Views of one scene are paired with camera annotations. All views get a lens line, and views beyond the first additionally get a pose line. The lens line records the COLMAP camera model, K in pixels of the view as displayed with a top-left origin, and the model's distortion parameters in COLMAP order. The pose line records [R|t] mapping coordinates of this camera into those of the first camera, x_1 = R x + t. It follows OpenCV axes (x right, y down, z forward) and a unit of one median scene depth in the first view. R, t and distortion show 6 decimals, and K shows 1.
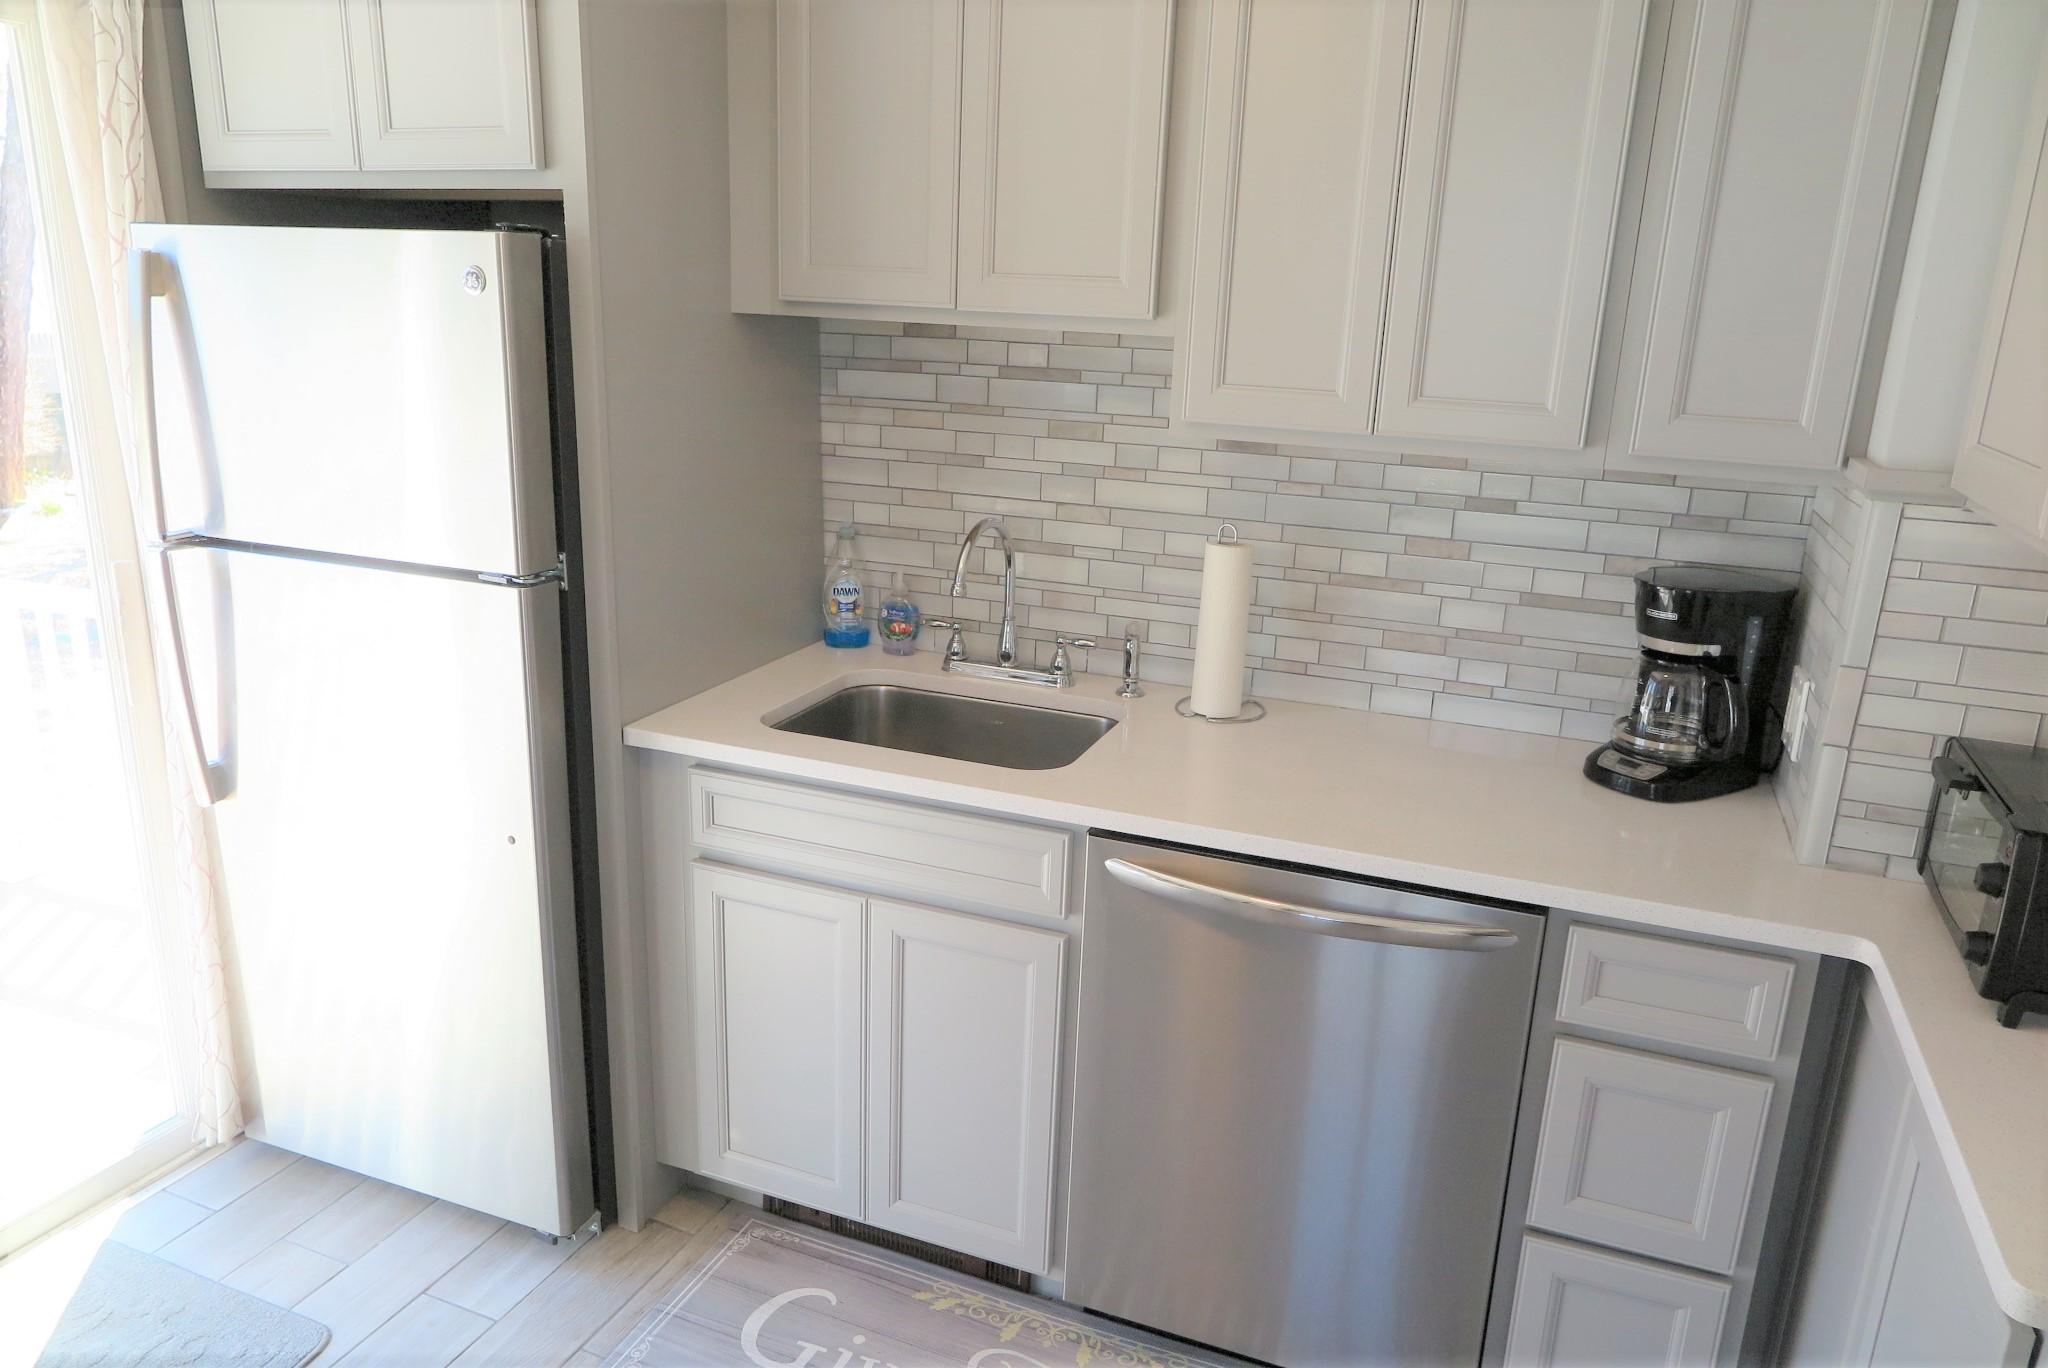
lens RADIAL K [[1407.5, 0, 1013.4], [0, 1407.5, 684.0], [0, 0, 1]] dist [-0.009781, 0.004351]
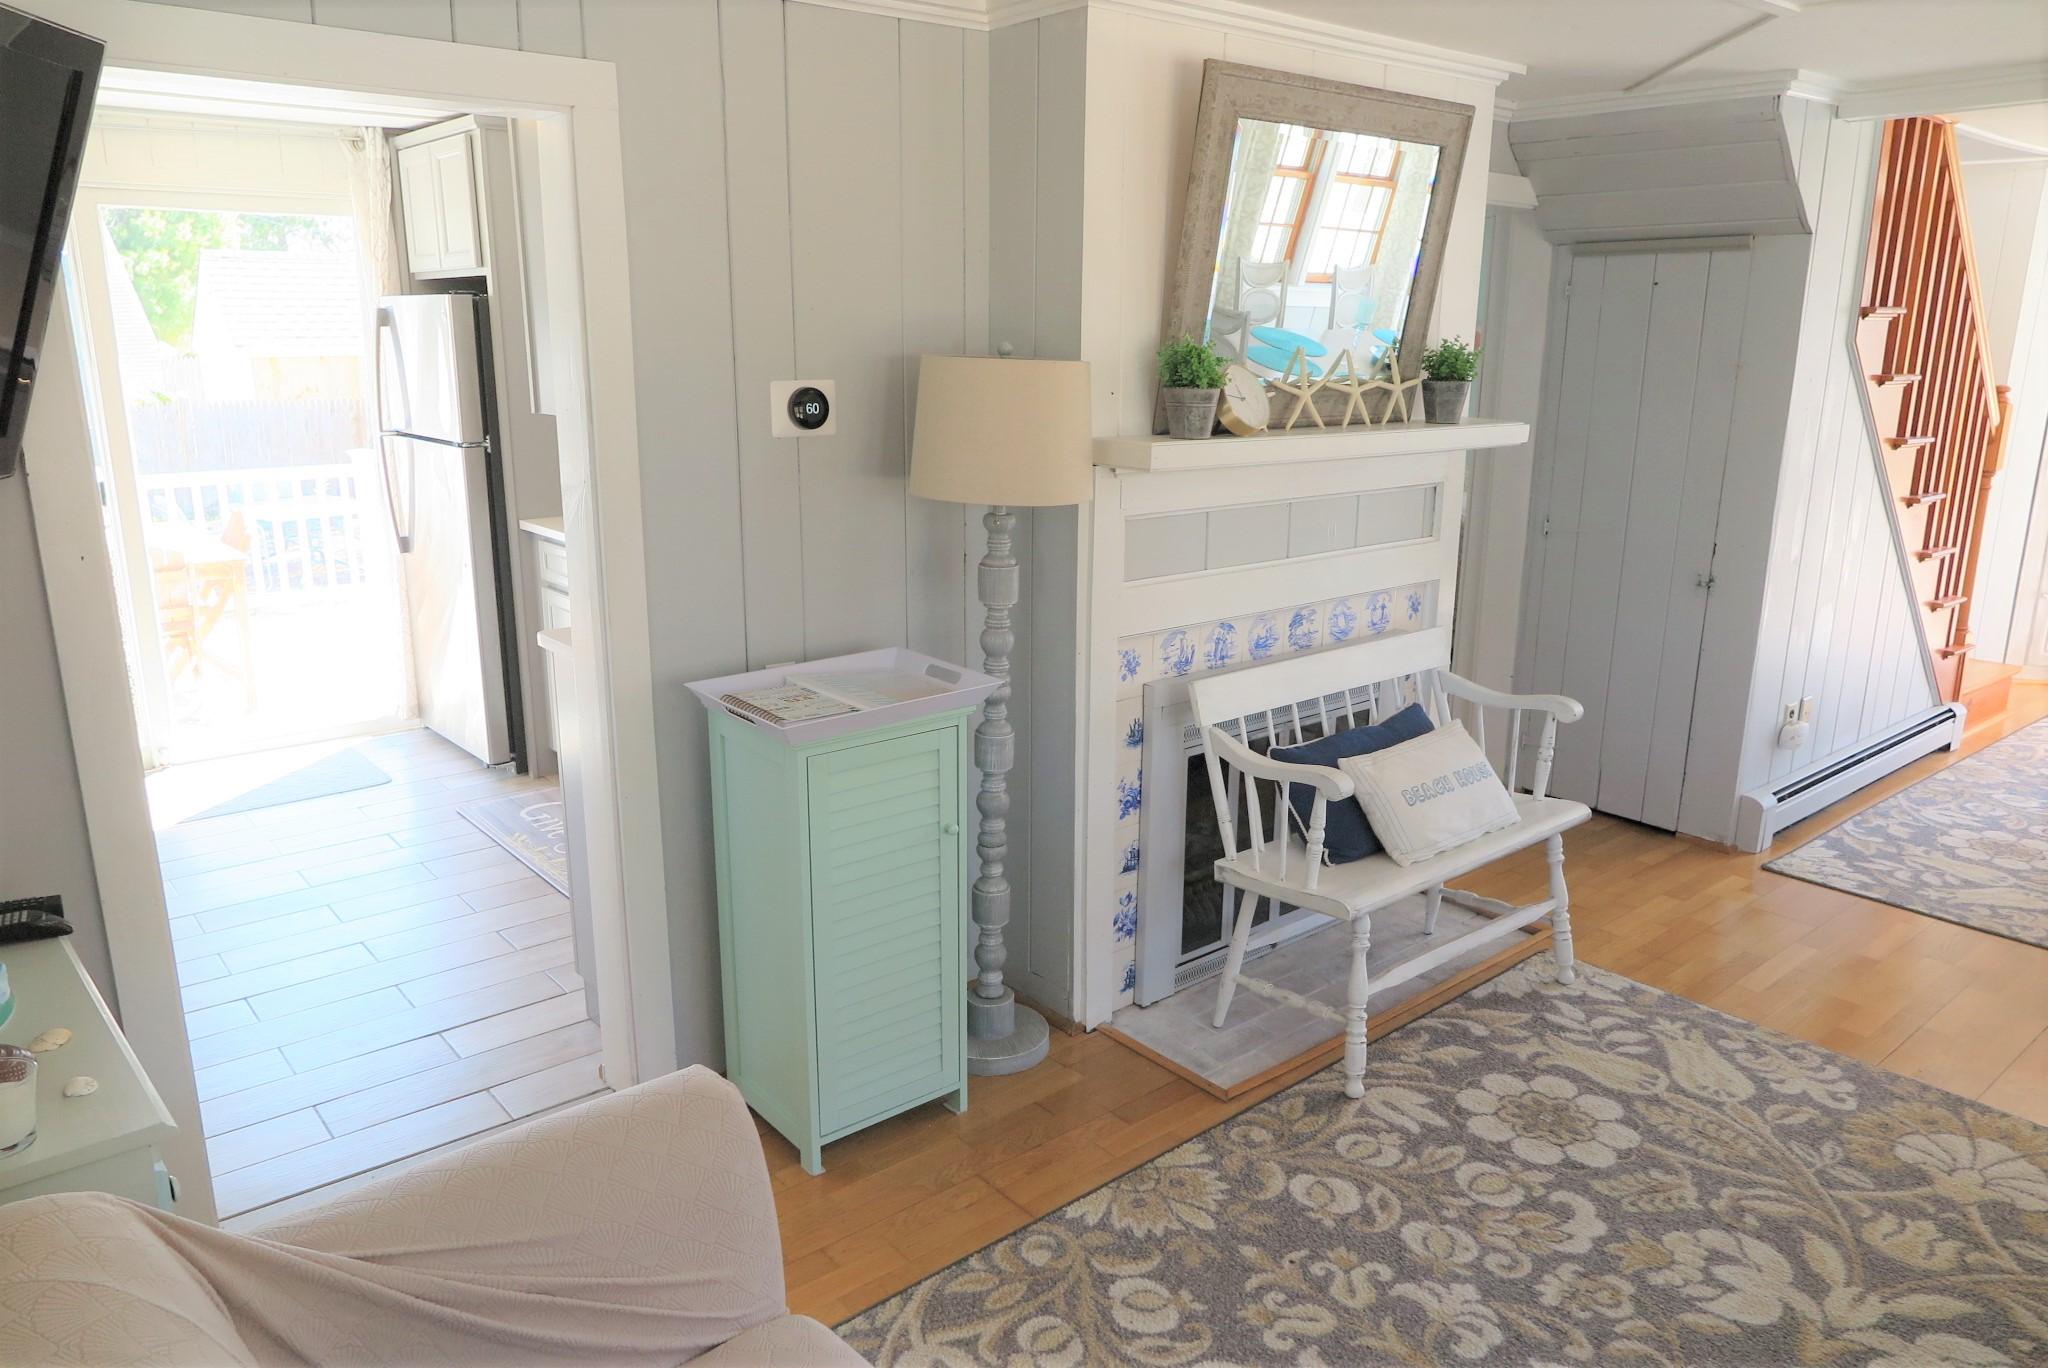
lens RADIAL K [[1407.5, 0, 1020.5], [0, 1407.5, 688.2], [0, 0, 1]] dist [-0.009781, 0.004351]
pose [[0.885195, 0.091752, -0.456083, 1.331808], [-0.104974, 0.994468, -0.003679, 0.201647], [0.453222, 0.051133, 0.889930, -0.523051]]
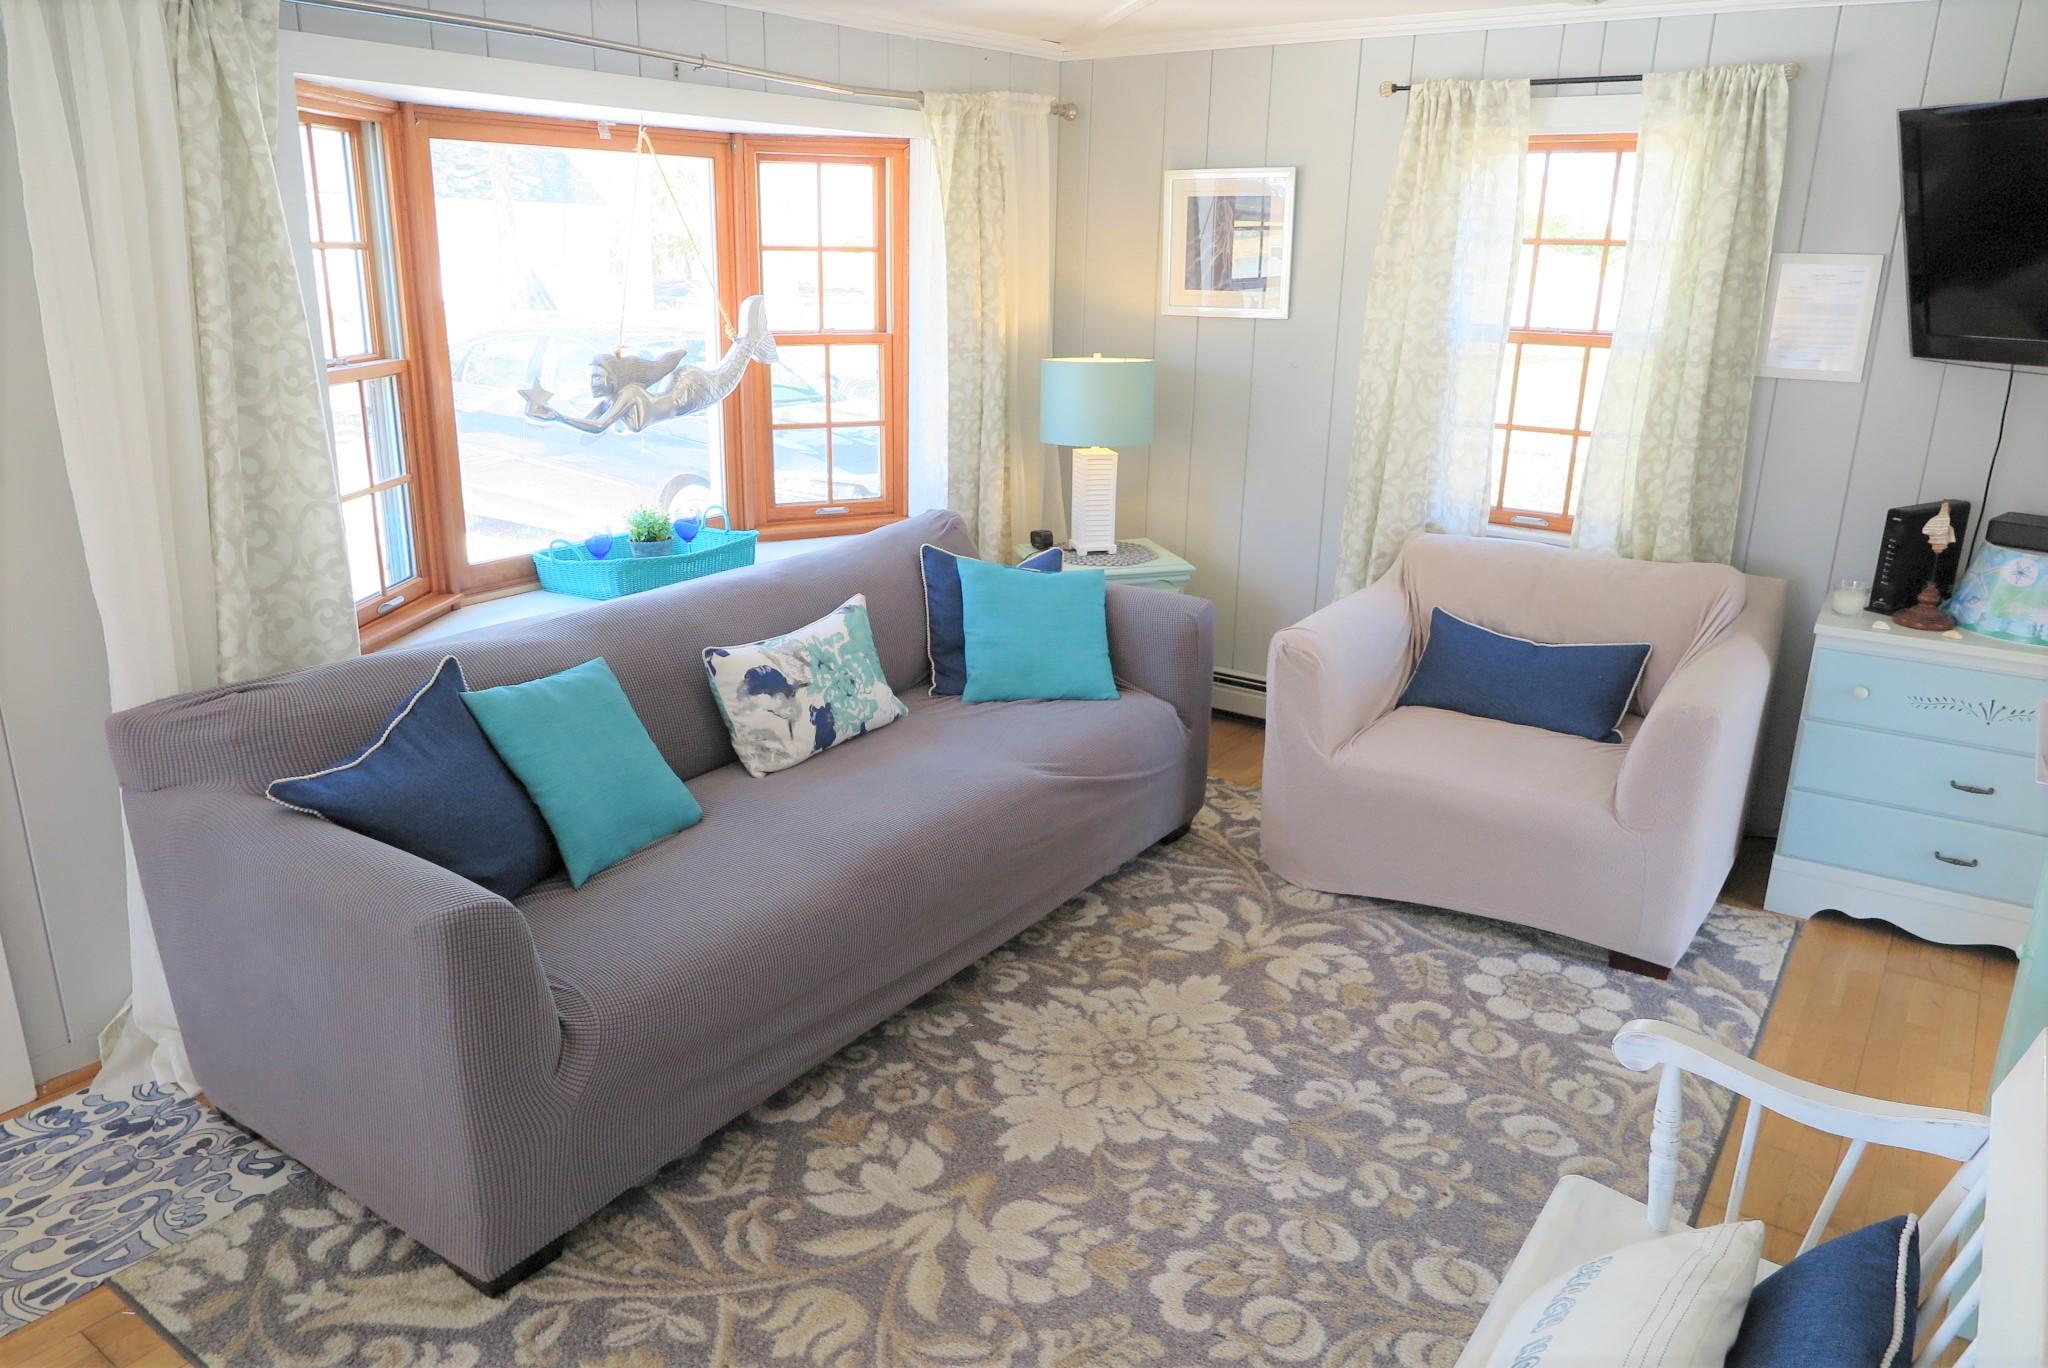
lens RADIAL K [[1407.5, 0, 1021.7], [0, 1407.5, 682.2], [0, 0, 1]] dist [-0.009781, 0.004351]
pose [[-0.974314, -0.112349, 0.195165, 1.218637], [0.012876, 0.837448, 0.546365, -0.314198], [-0.224824, 0.534844, -0.814492, 1.281568]]
